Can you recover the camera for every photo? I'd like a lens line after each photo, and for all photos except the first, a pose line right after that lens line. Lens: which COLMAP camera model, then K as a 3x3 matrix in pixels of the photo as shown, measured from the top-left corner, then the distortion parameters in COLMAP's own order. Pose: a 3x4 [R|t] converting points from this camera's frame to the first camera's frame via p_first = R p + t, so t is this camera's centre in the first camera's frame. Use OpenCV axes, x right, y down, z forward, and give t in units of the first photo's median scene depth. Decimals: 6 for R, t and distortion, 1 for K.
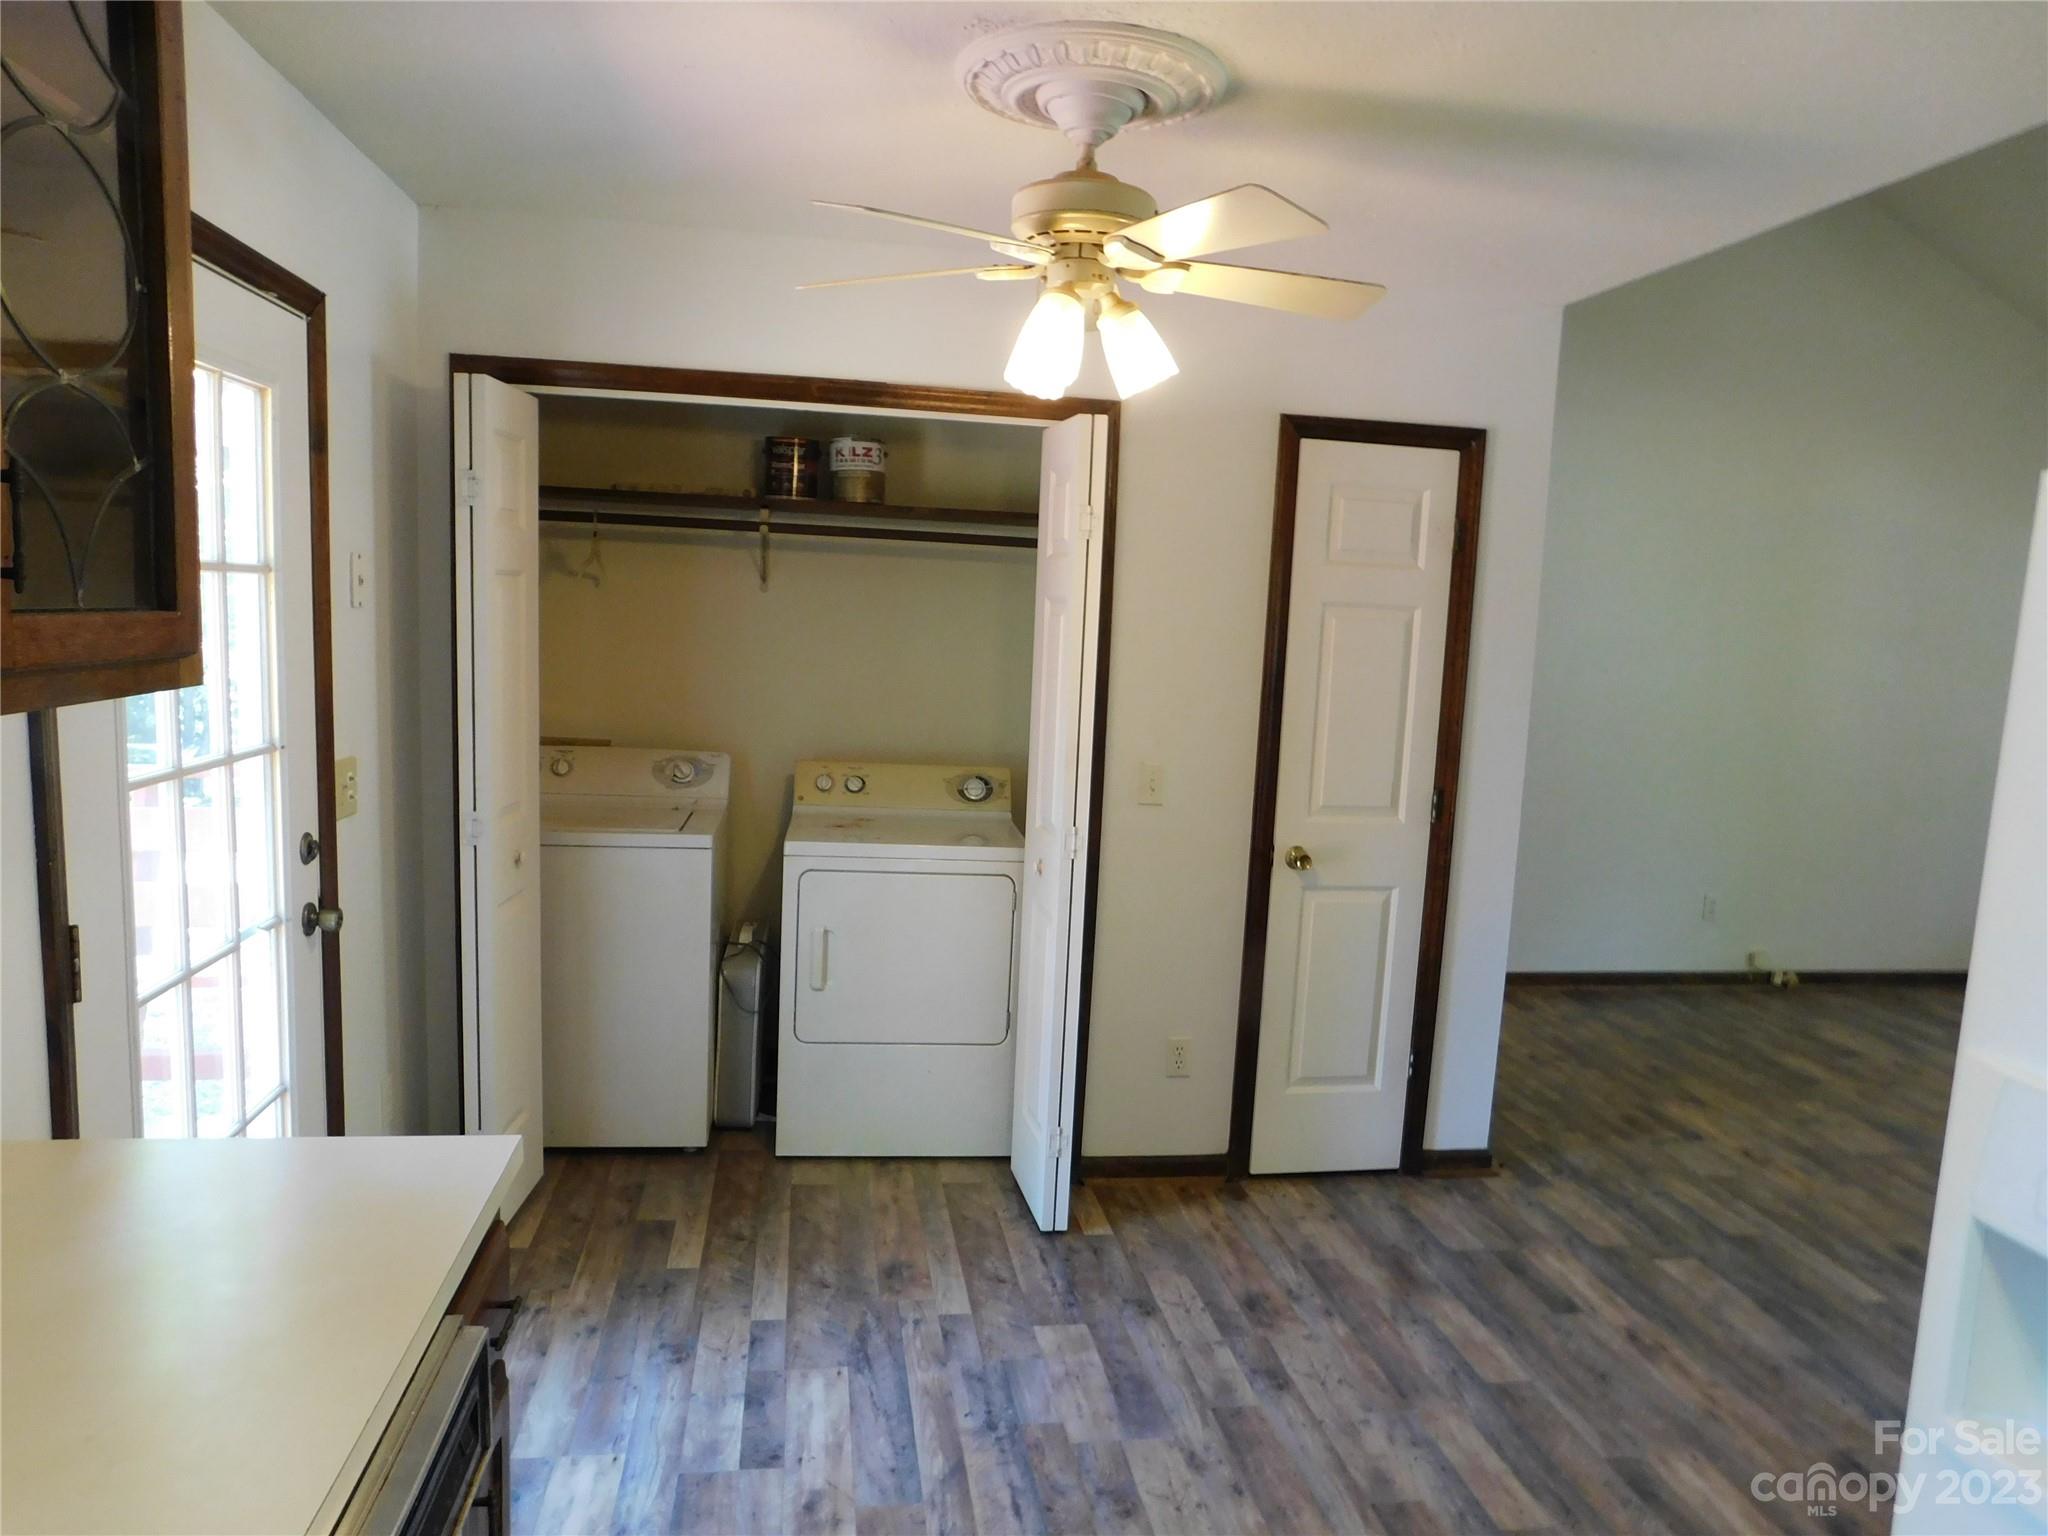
lens RADIAL K [[1412.3, 0, 1023.3], [0, 1412.3, 779.0], [0, 0, 1]] dist [-0.058585, 0.054027]
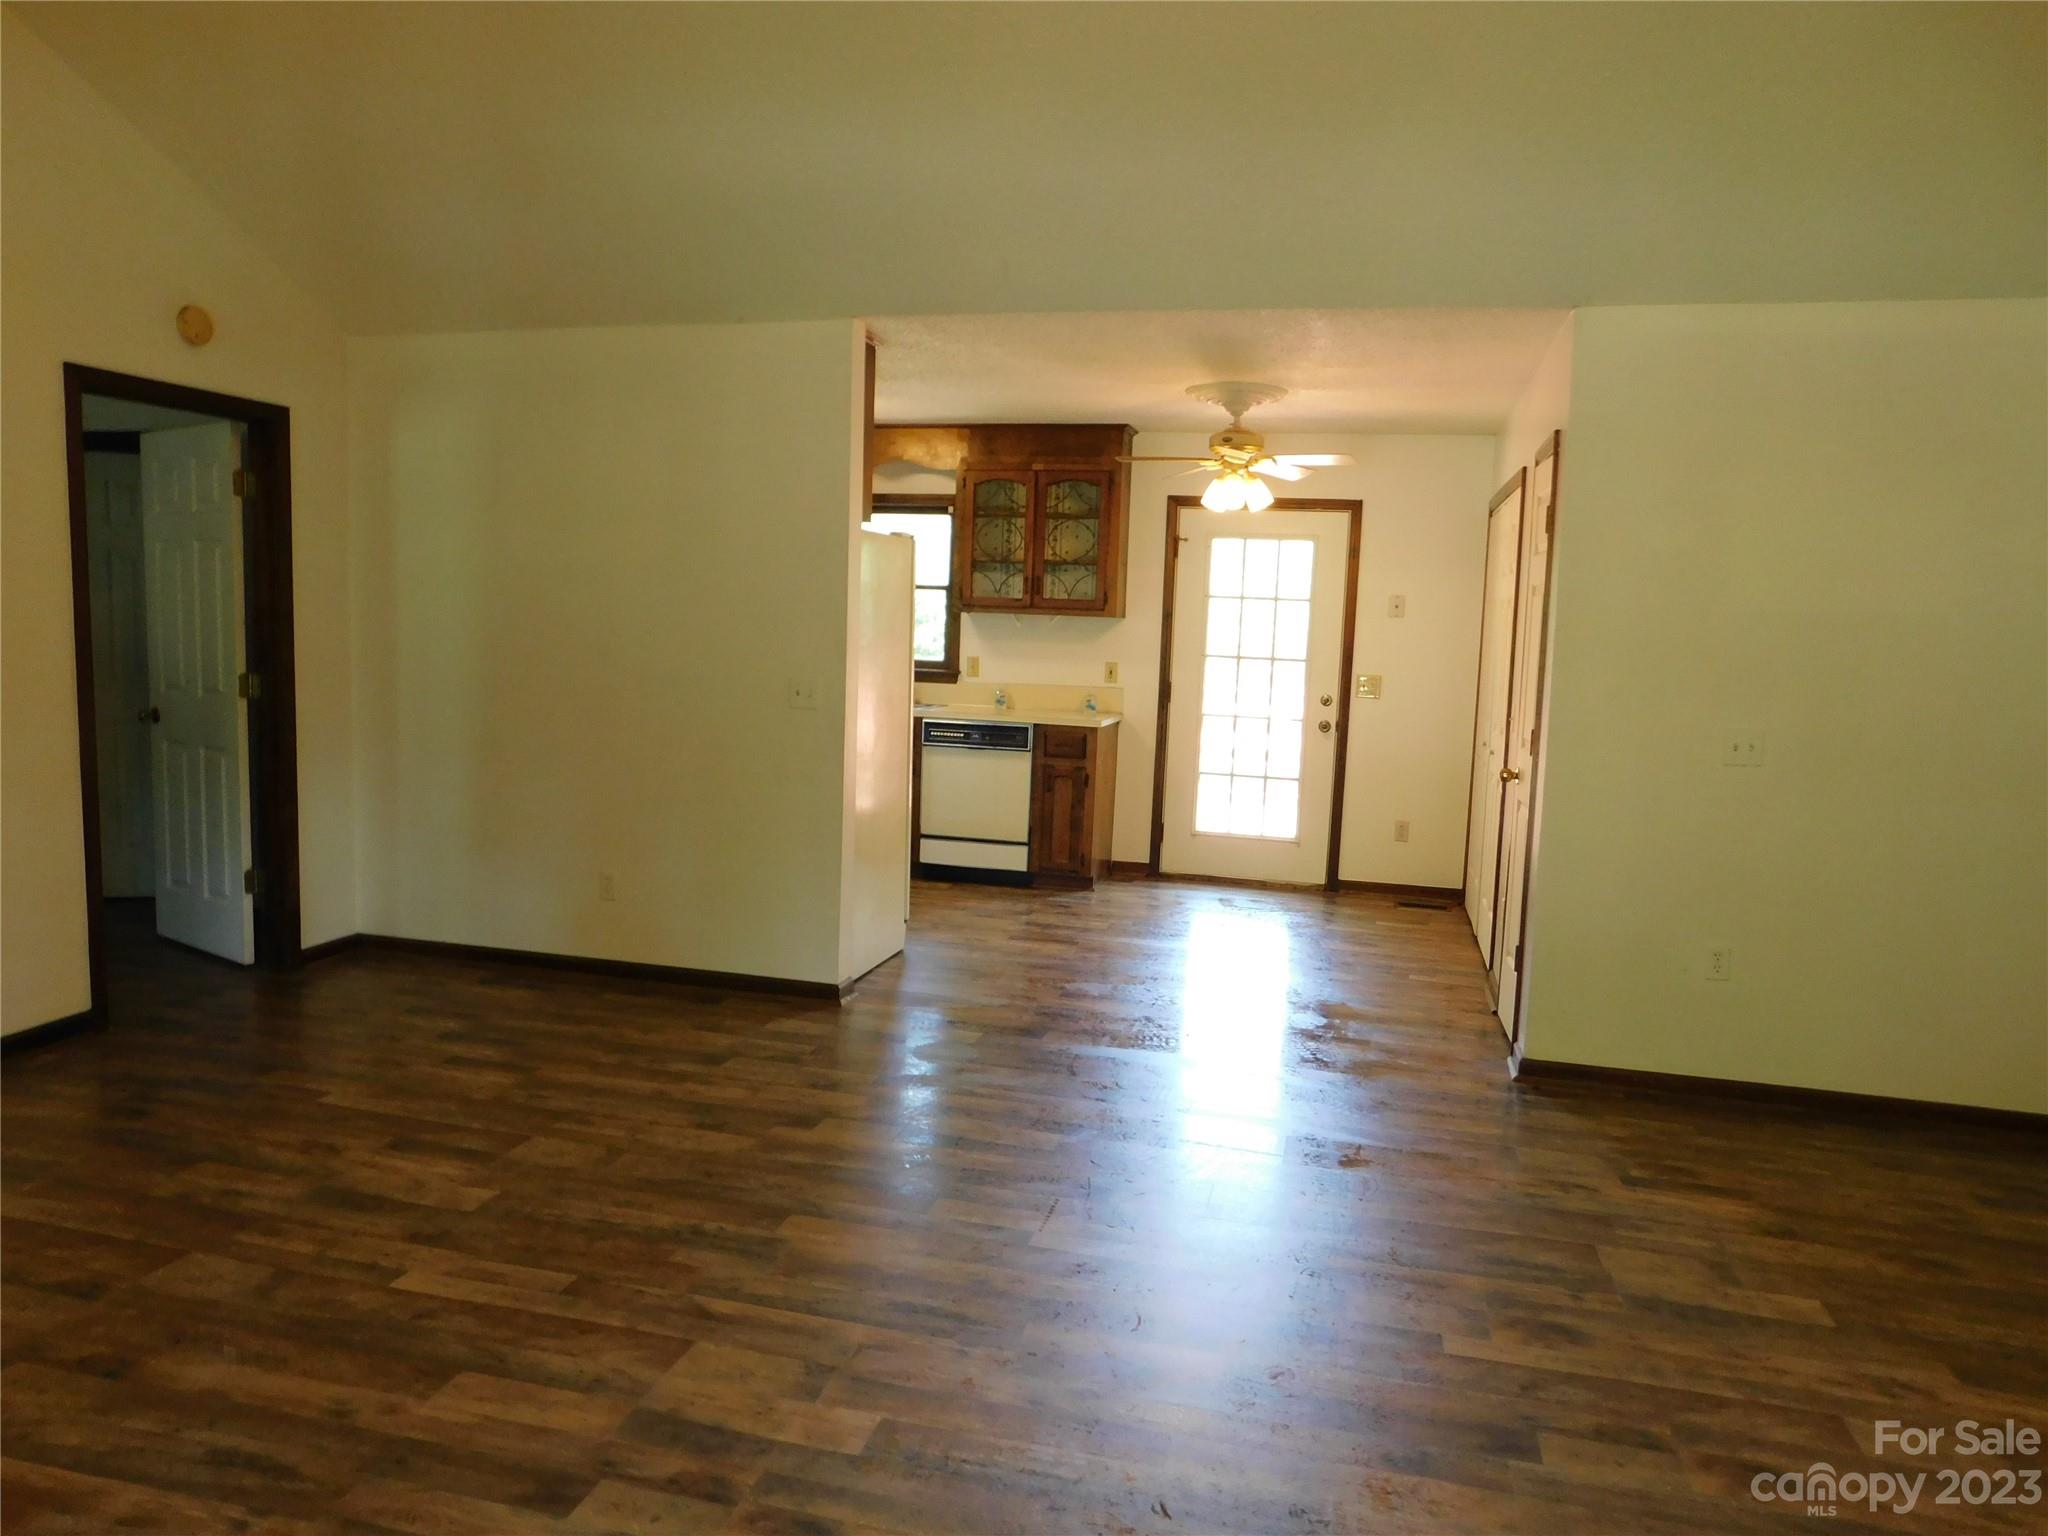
lens RADIAL K [[1412.3, 0, 1013.6], [0, 1412.3, 745.5], [0, 0, 1]] dist [-0.058585, 0.054027]
pose [[-0.387422, 0.053485, -0.920350, 1.413353], [-0.158674, 0.979549, 0.123719, -0.066467], [0.908145, 0.193967, -0.371012, 0.889931]]
